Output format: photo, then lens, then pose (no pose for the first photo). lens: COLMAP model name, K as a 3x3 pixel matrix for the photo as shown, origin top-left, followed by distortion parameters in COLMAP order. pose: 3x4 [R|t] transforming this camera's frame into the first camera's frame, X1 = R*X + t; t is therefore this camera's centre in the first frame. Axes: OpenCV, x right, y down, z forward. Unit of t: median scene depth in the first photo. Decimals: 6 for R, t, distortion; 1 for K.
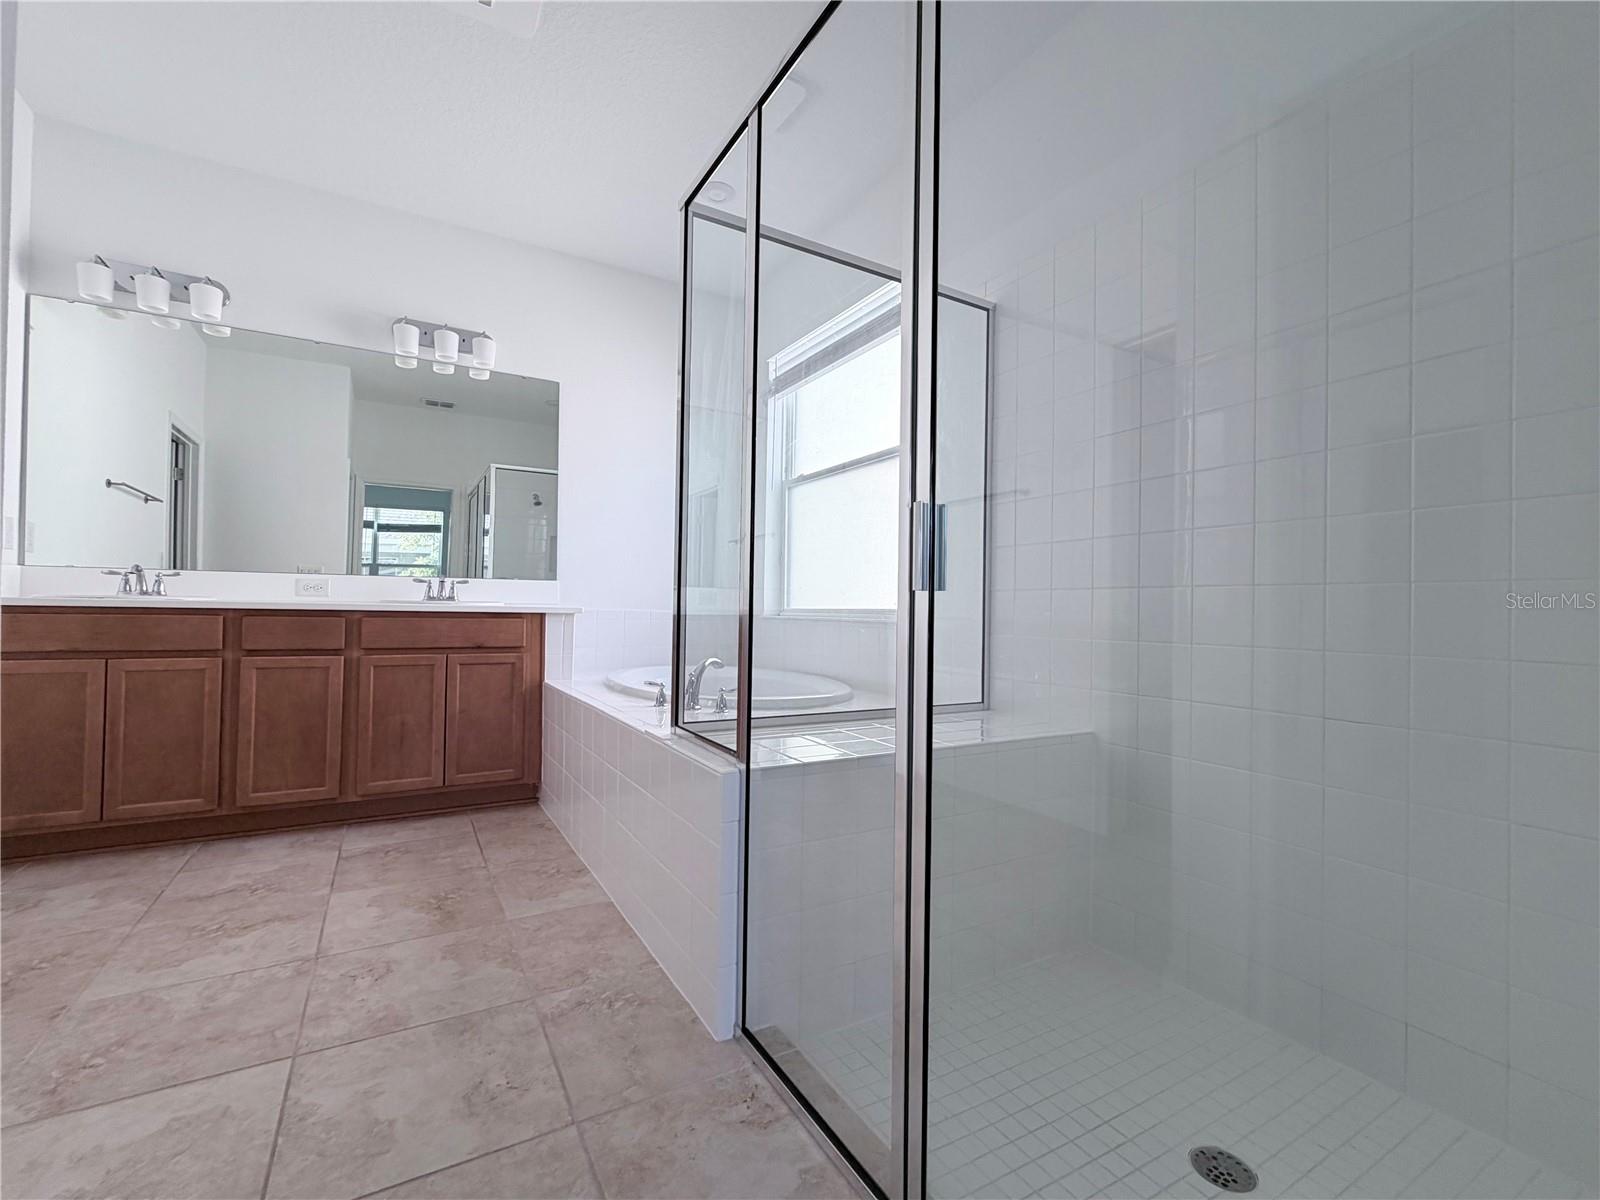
lens RADIAL K [[691.1, 0, 800.0], [0, 691.1, 600.0], [0, 0, 1]] dist [-0.009857, -0.000156]
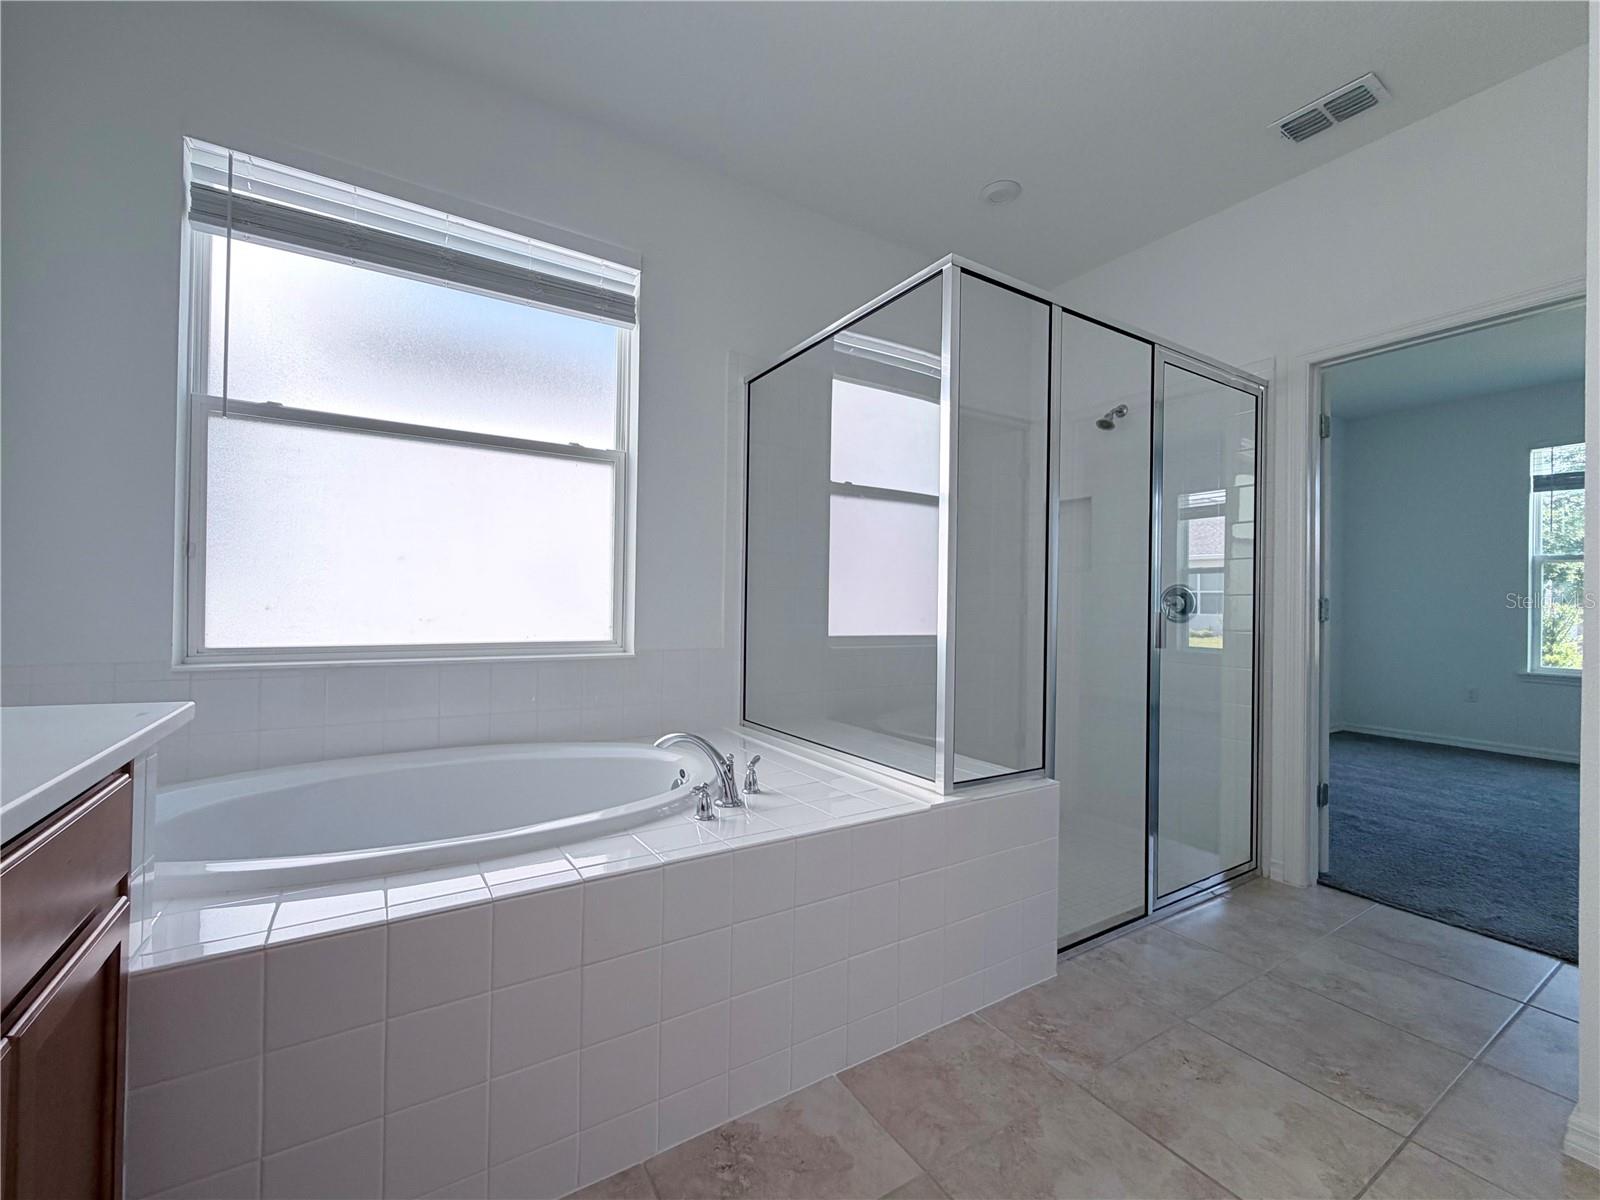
lens RADIAL K [[663.5, 0, 800.0], [0, 663.5, 600.0], [0, 0, 1]] dist [0.000204, -0.000171]
pose [[-0.027679, -0.016961, 0.999473, -0.828327], [-0.030305, 0.999411, 0.016121, -0.072564], [-0.999157, -0.029843, -0.028177, 0.909729]]
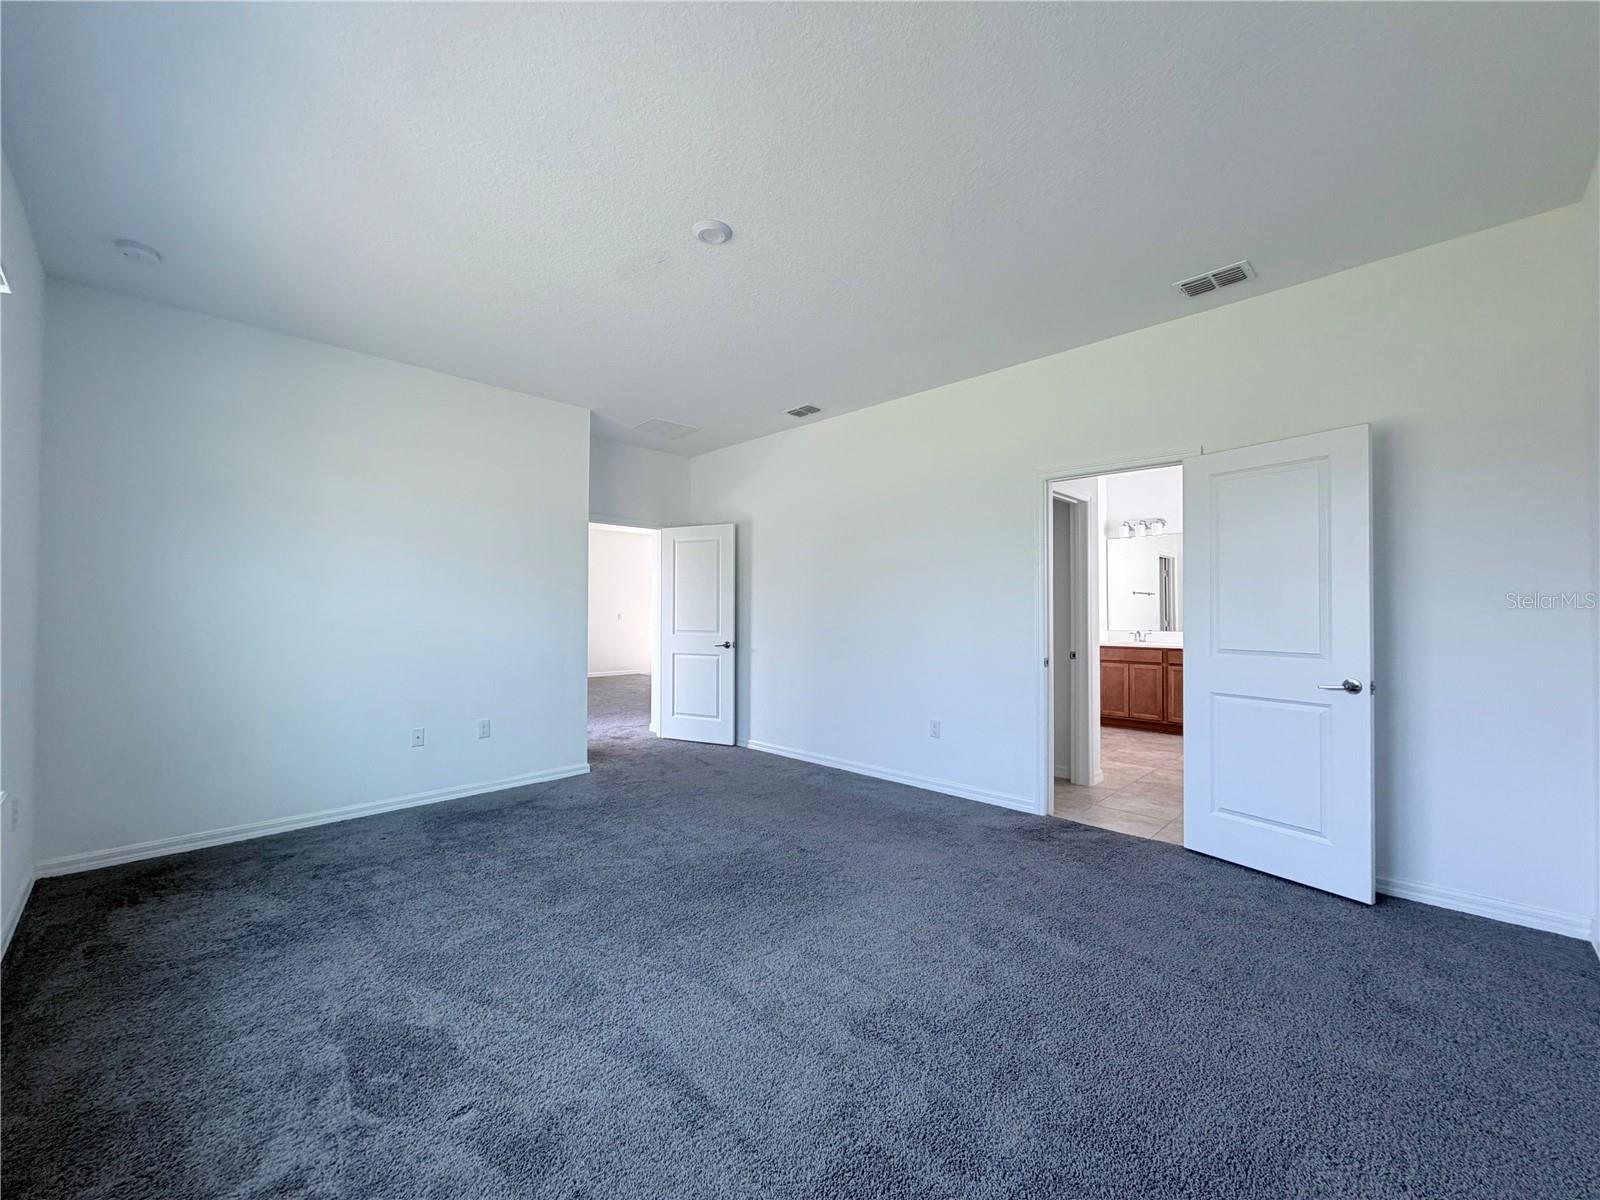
lens RADIAL K [[663.5, 0, 800.0], [0, 663.5, 600.0], [0, 0, 1]] dist [0.000204, -0.000171]
pose [[0.268174, -0.030824, -0.962877, 1.362663], [0.010848, 0.999521, -0.028976, -0.119794], [0.963309, -0.002675, 0.268380, -1.133449]]
